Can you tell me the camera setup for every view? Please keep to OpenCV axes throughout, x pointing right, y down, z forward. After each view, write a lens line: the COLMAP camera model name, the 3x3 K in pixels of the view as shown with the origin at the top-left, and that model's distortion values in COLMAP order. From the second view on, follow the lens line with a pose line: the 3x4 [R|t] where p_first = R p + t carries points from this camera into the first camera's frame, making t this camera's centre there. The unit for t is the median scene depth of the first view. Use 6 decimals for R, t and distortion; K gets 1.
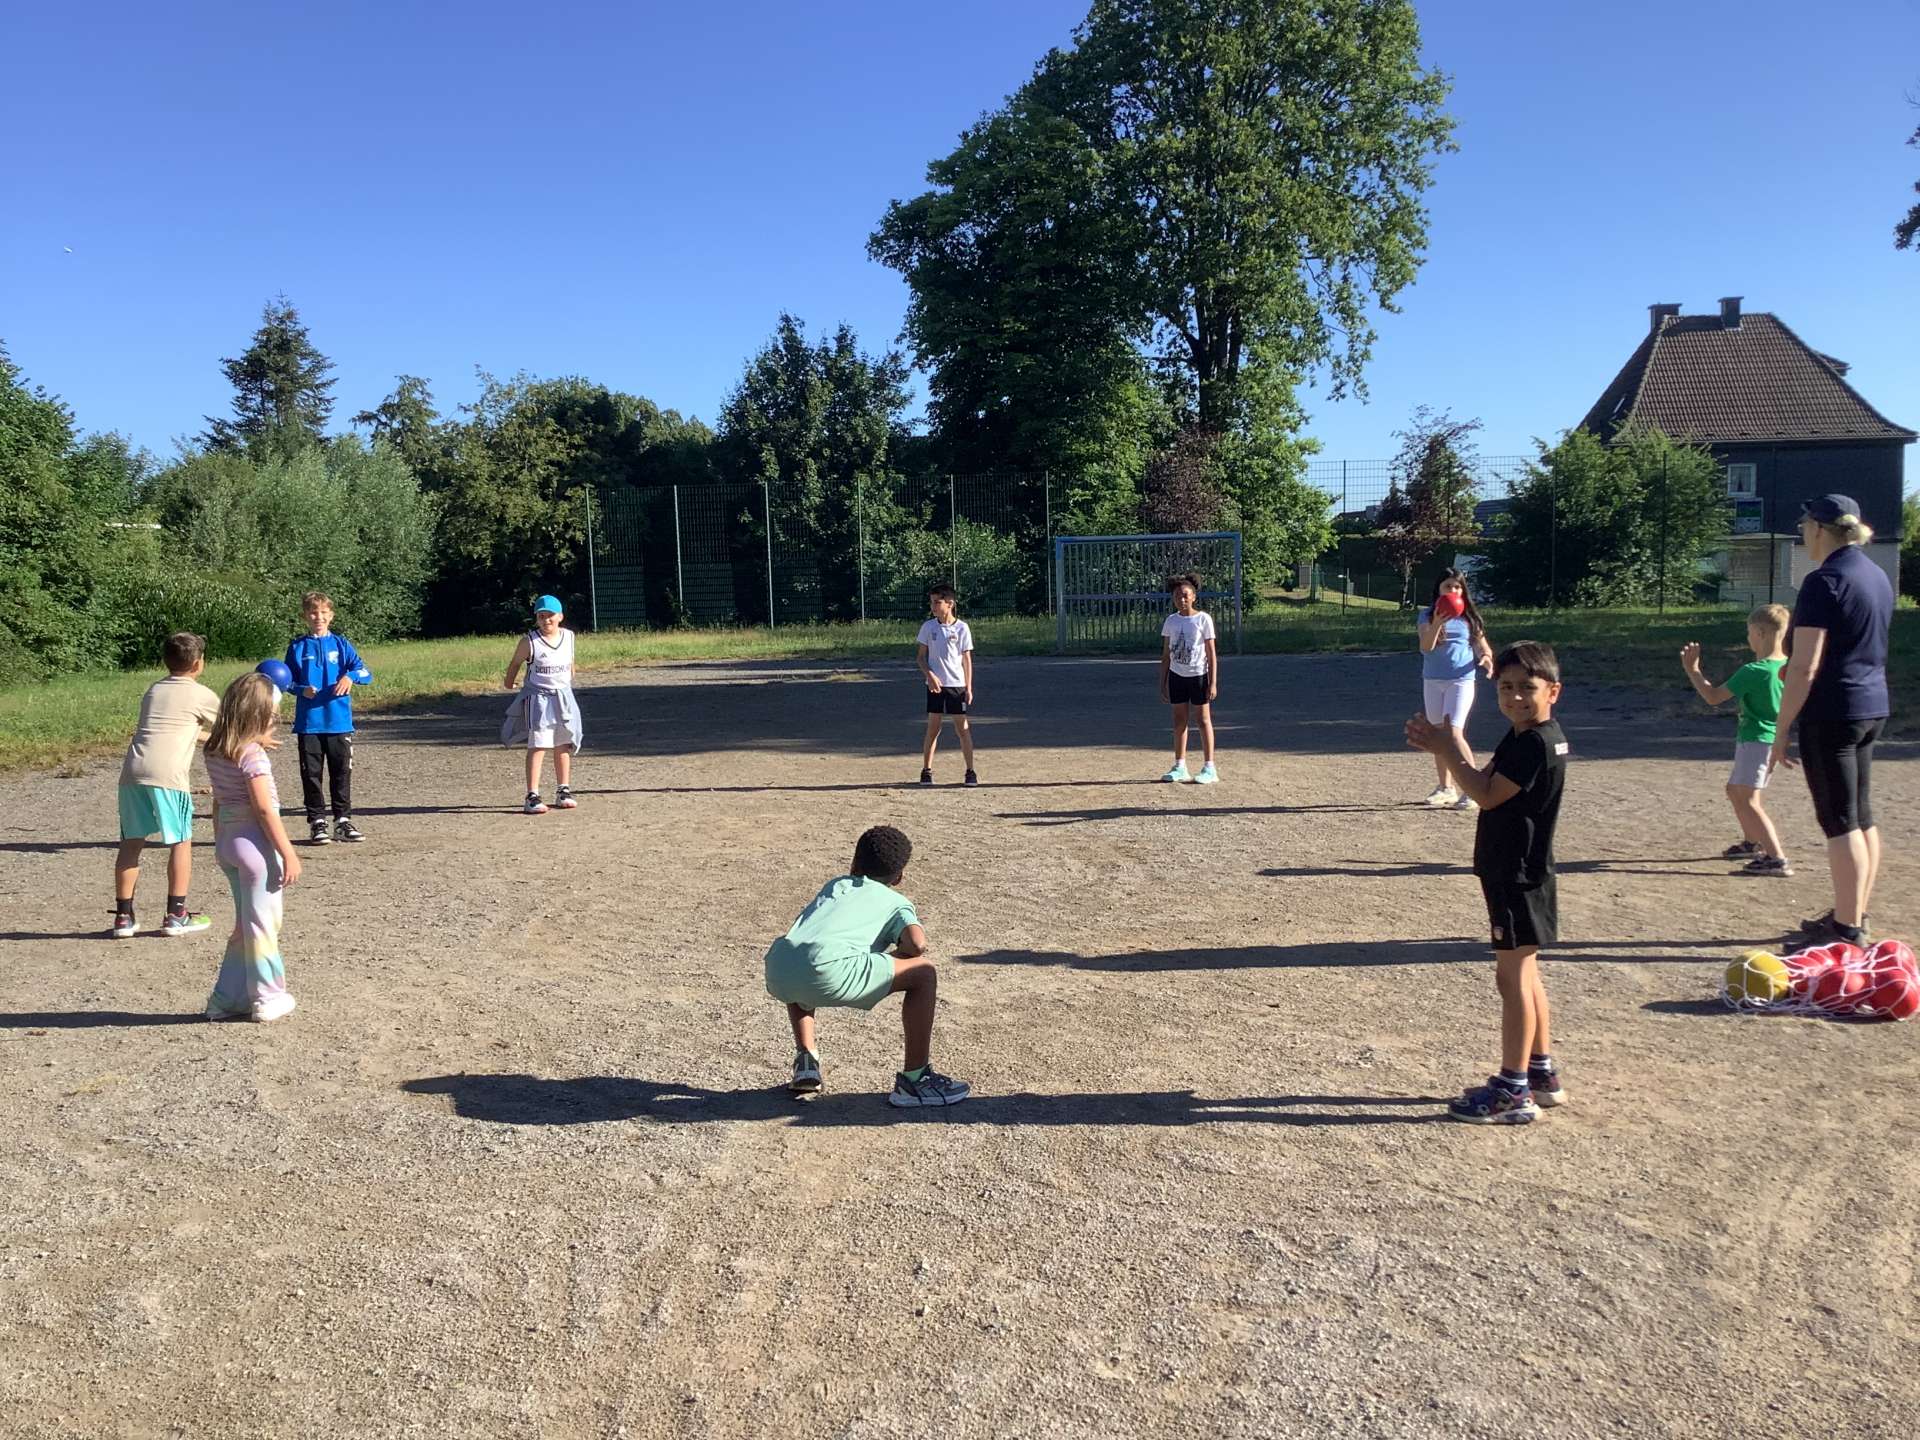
lens RADIAL K [[1712.4, 0, 963.7], [0, 1712.4, 730.1], [0, 0, 1]] dist [0.124578, -0.250494]
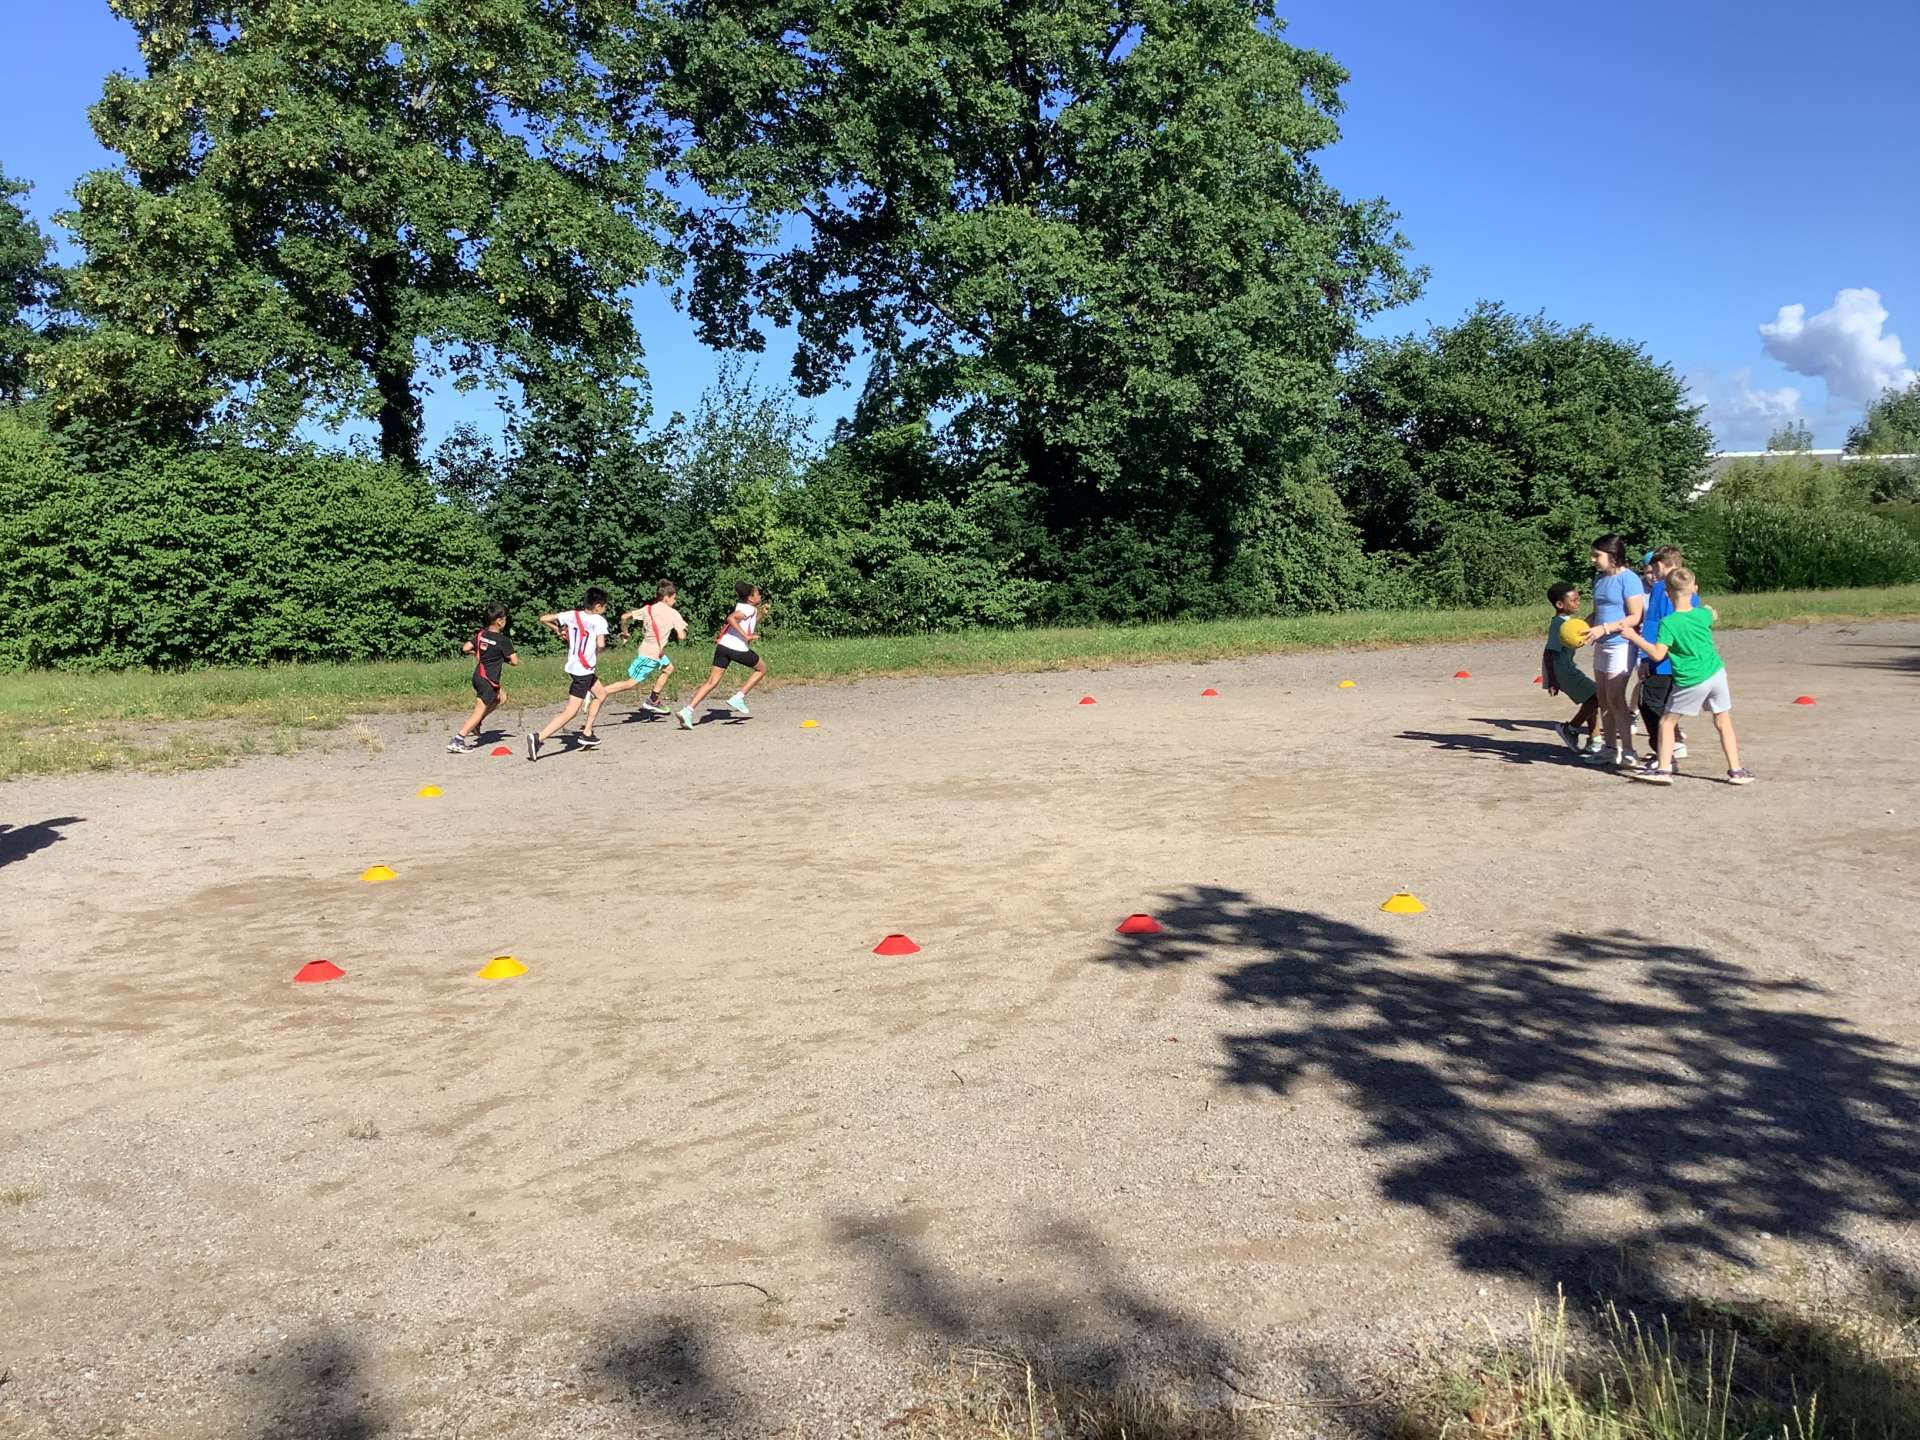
lens RADIAL K [[1718.2, 0, 958.6], [0, 1718.2, 730.9], [0, 0, 1]] dist [0.124748, -0.256140]
pose [[0.421023, 0.098459, -0.901690, 0.224781], [-0.056099, 0.995015, 0.082455, -0.008102], [0.905313, 0.015869, 0.424448, 0.039764]]
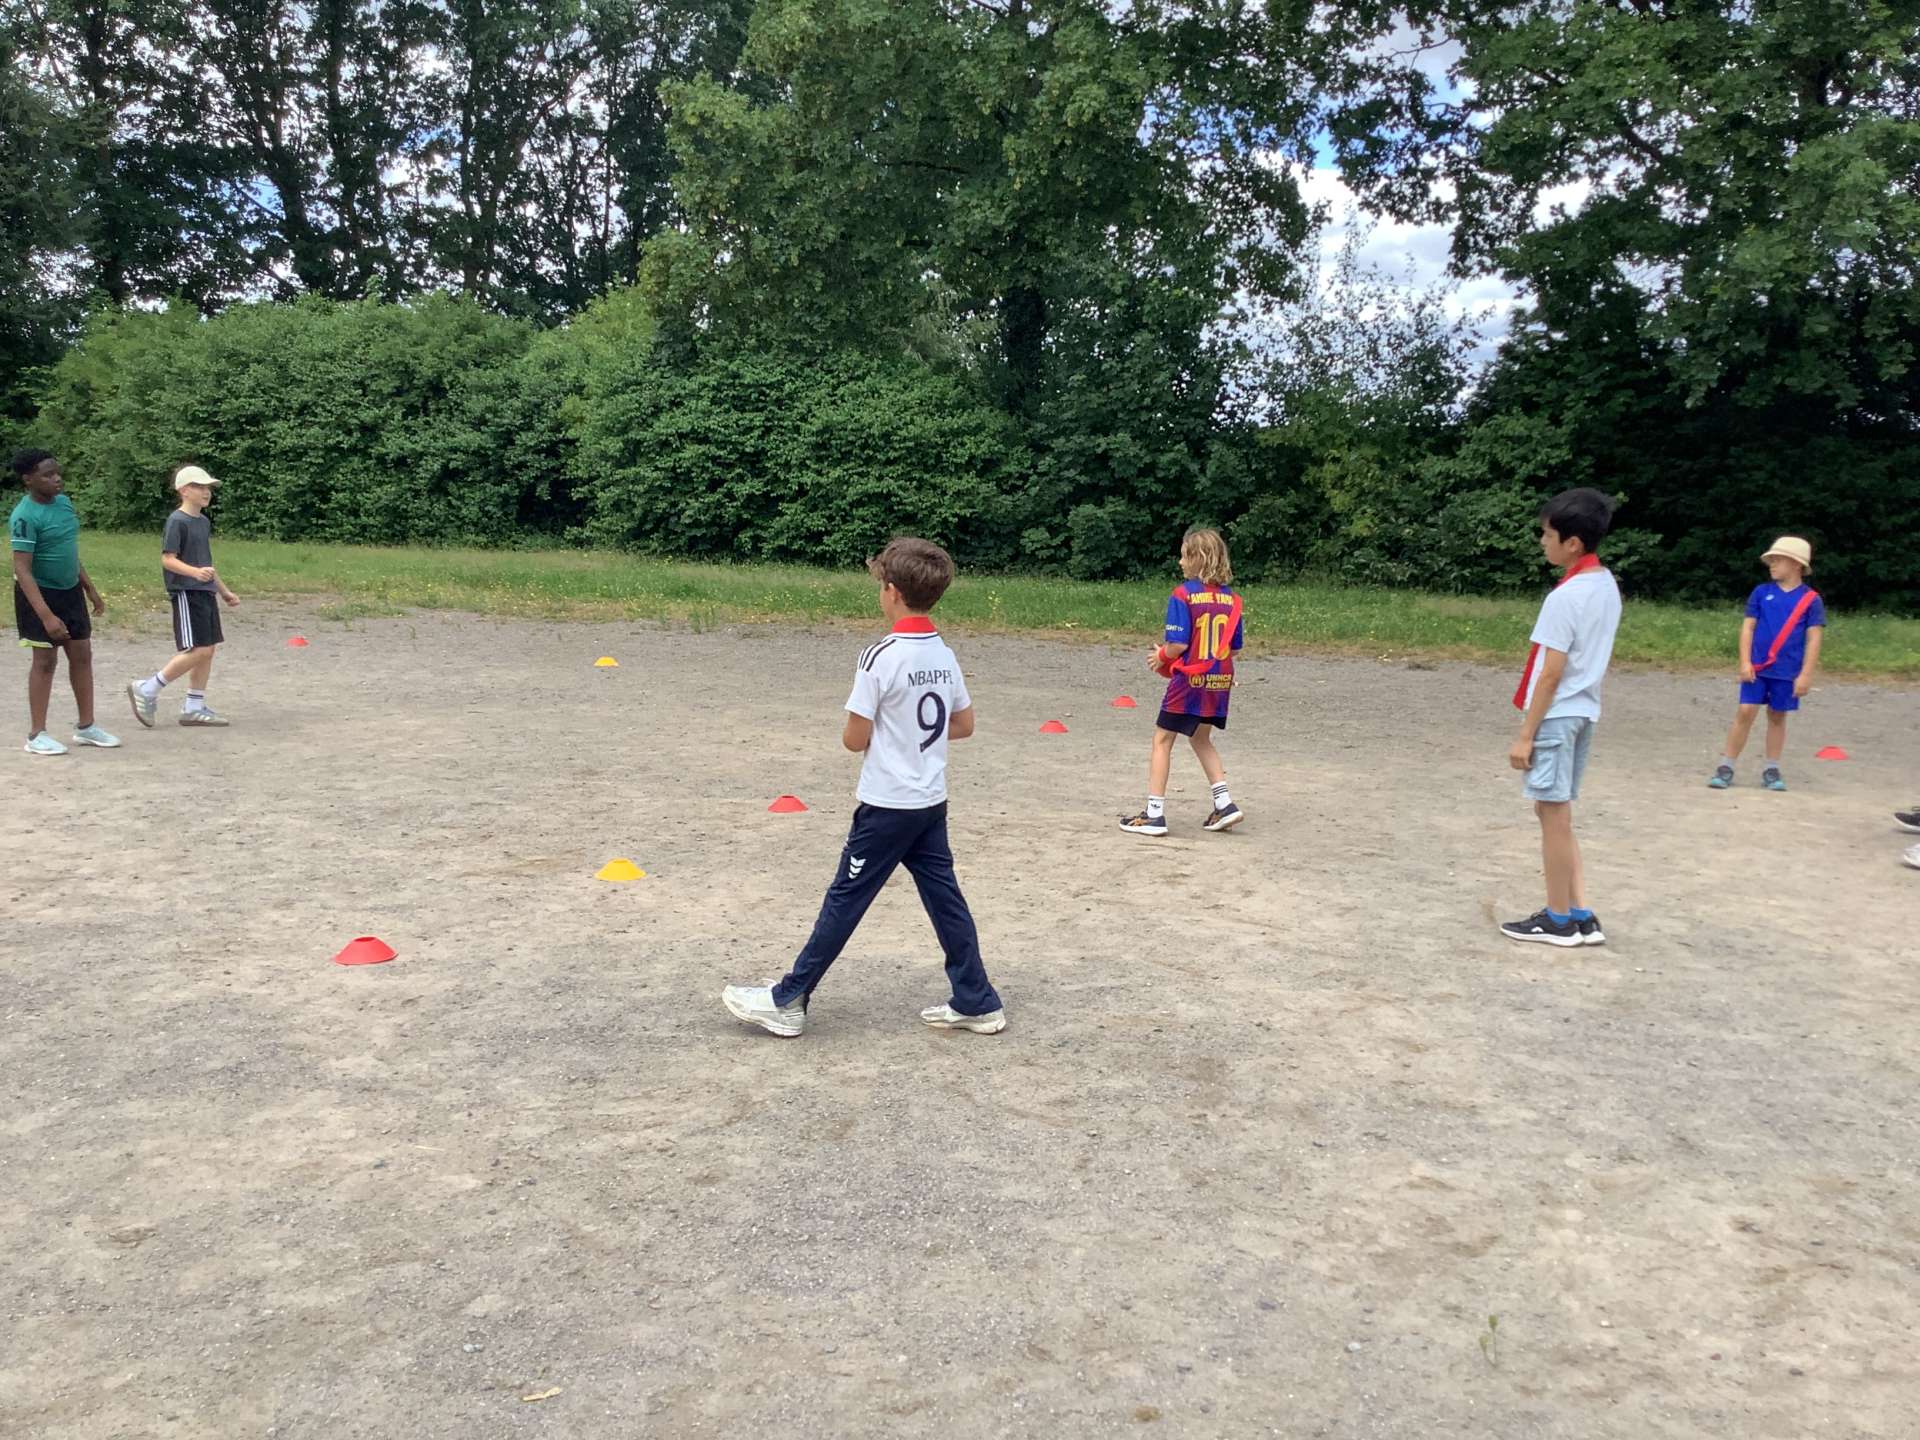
lens RADIAL K [[1691.7, 0, 968.2], [0, 1691.7, 732.3], [0, 0, 1]] dist [0.089297, -0.181995]
pose [[-0.294104, 0.150188, -0.943900, 0.142982], [-0.103385, 0.976783, 0.187633, -0.026526], [0.950165, 0.152769, -0.271749, 0.286688]]
